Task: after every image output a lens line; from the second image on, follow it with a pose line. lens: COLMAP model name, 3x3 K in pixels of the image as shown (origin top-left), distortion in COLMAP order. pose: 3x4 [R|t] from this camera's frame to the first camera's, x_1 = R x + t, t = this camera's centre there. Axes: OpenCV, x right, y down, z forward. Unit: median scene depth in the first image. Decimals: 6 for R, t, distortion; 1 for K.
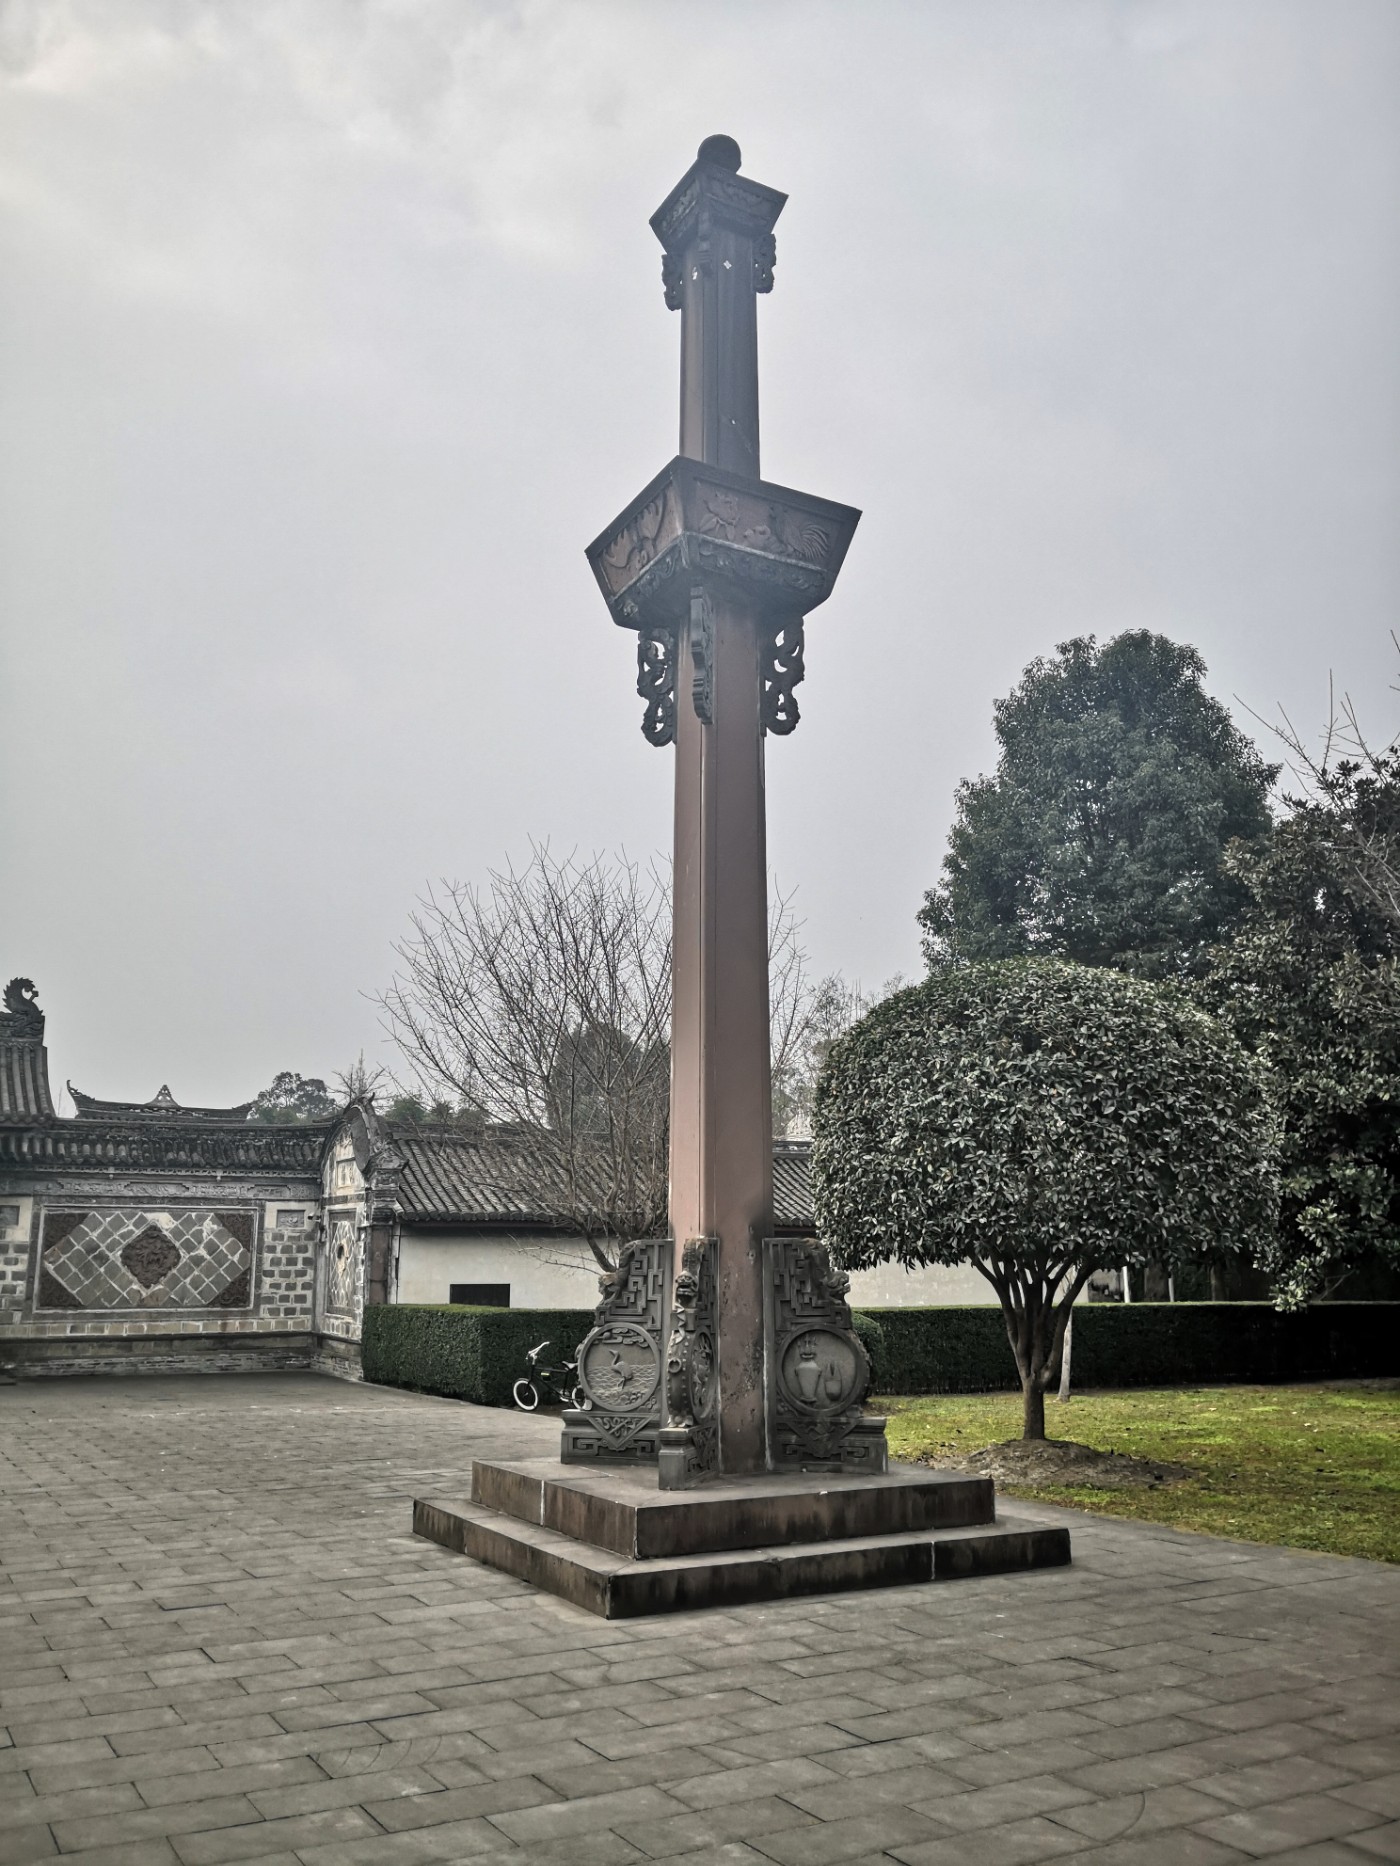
lens RADIAL K [[1511.4, 0, 700.0], [0, 1511.4, 933.0], [0, 0, 1]] dist [0.084441, -0.218985]
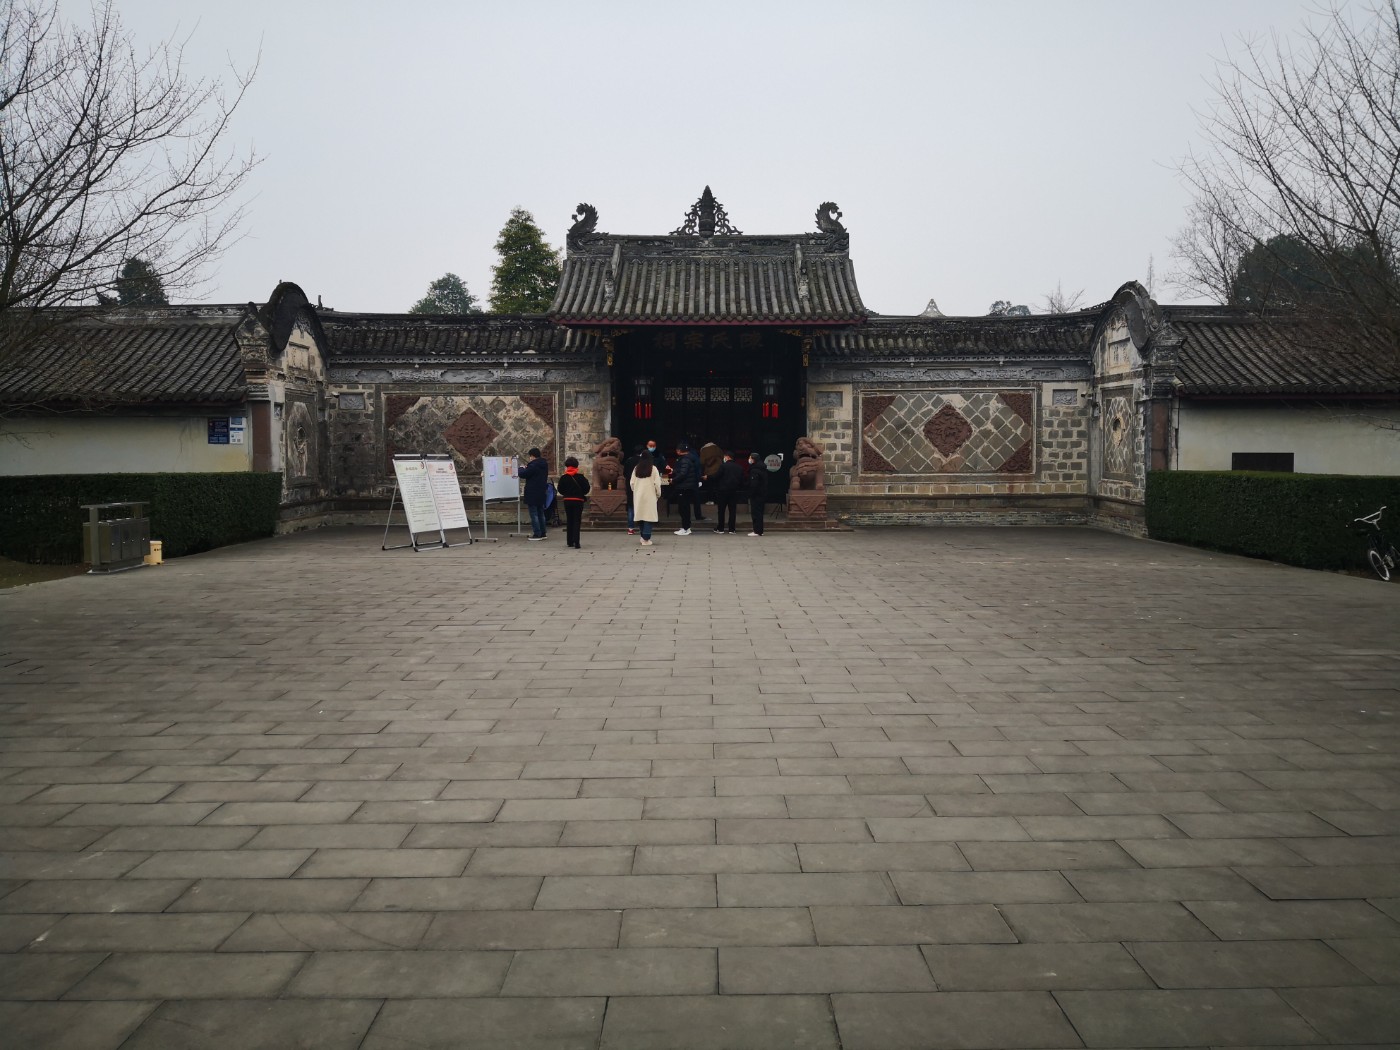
lens RADIAL K [[1139.5, 0, 700.0], [0, 1139.5, 525.0], [0, 0, 1]] dist [0.081009, -0.149166]
pose [[0.870613, 0.028652, -0.491133, -0.089592], [0.108766, 0.962390, 0.248950, 0.040410], [0.479794, -0.270157, 0.834753, 0.144034]]
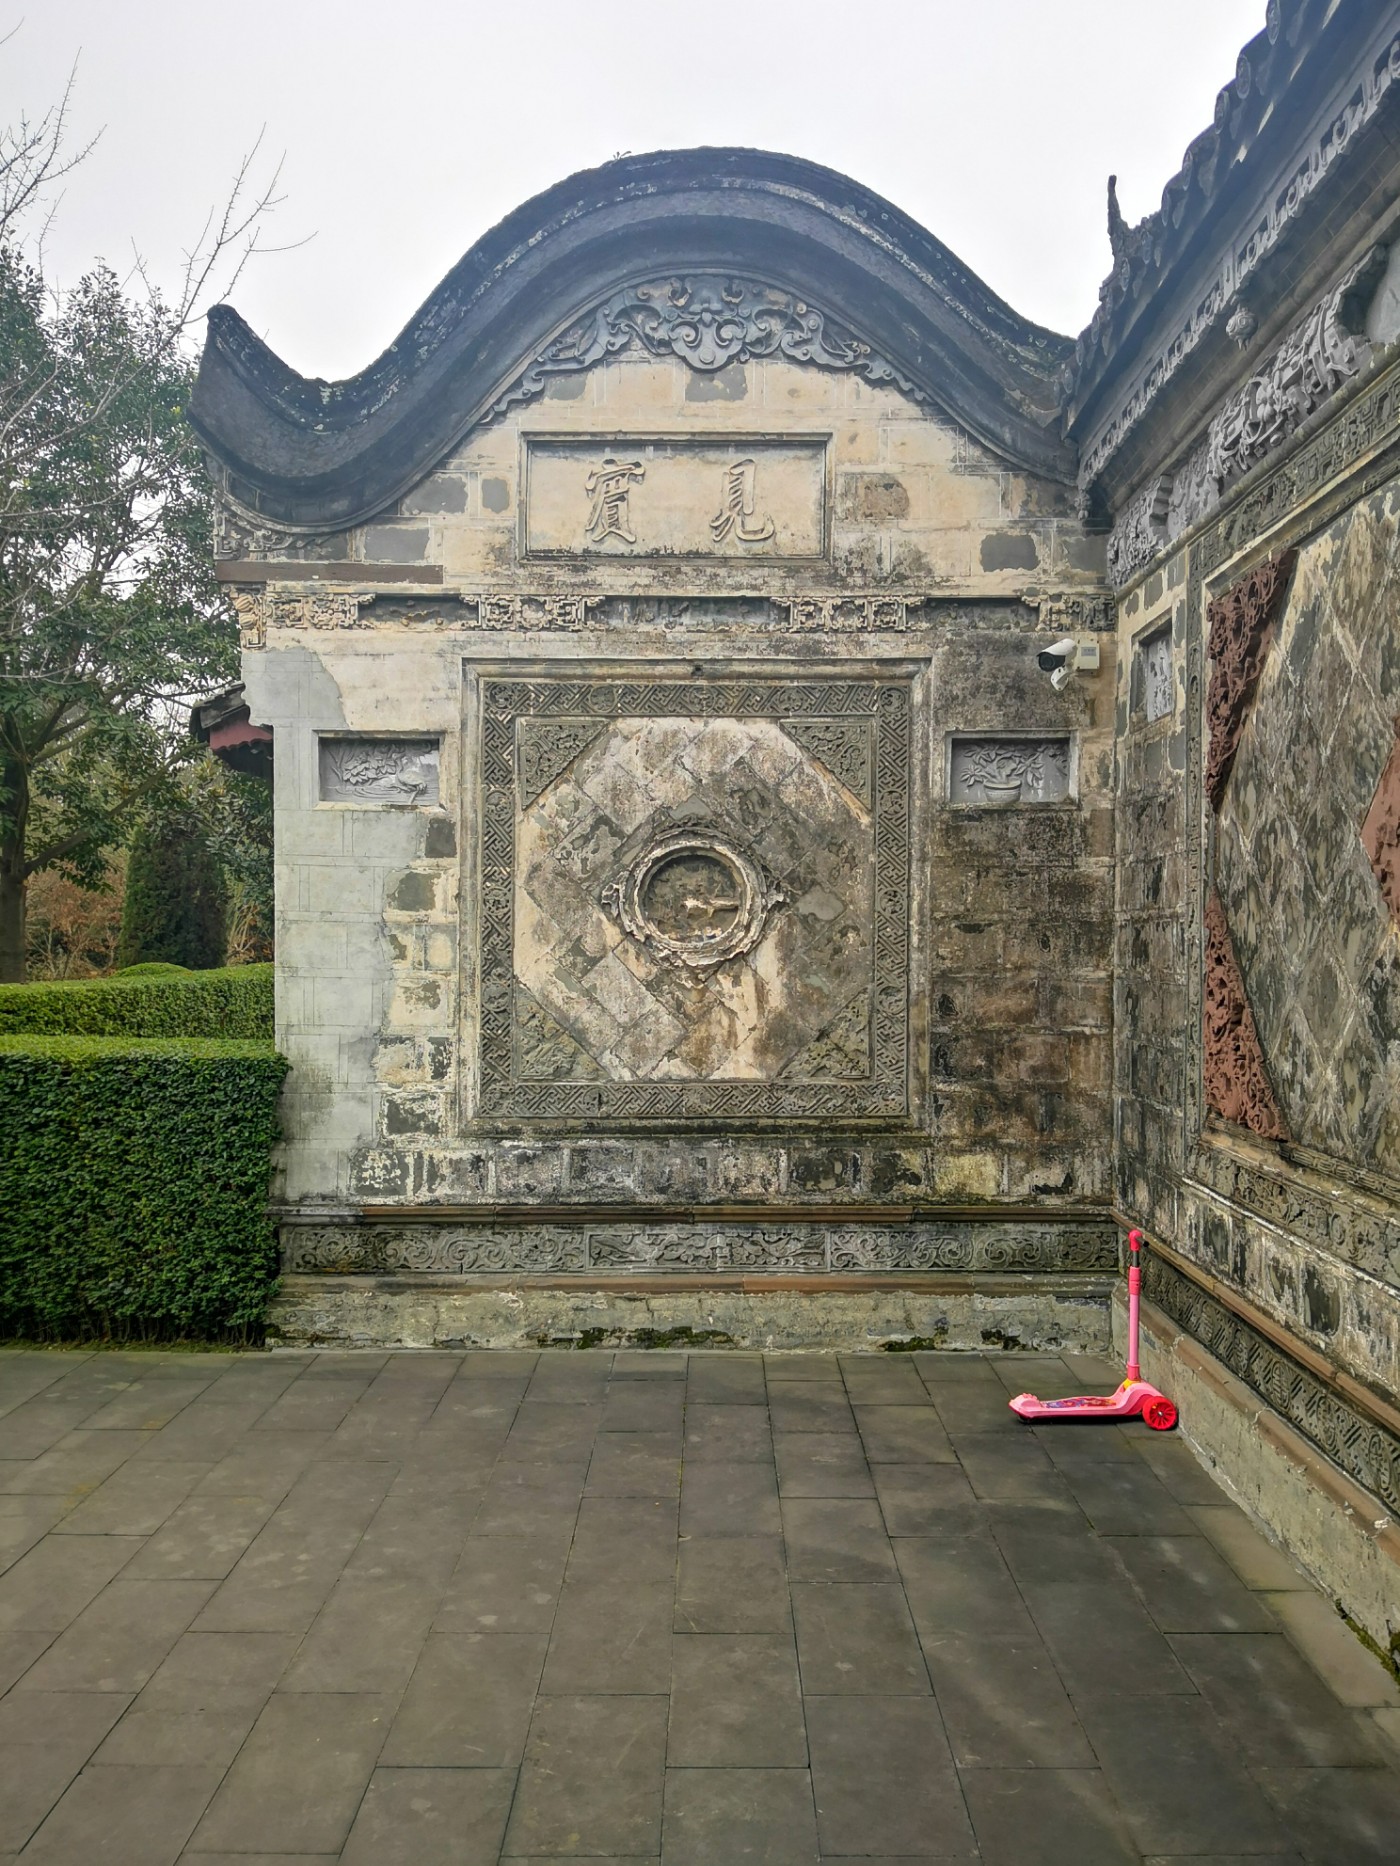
lens RADIAL K [[1518.8, 0, 700.0], [0, 1518.8, 933.0], [0, 0, 1]] dist [0.081009, -0.149166]
pose [[-0.508829, -0.001483, -0.860867, -0.565440], [0.180294, 0.977638, -0.108250, 0.188157], [0.841776, -0.210290, -0.497183, 0.839370]]
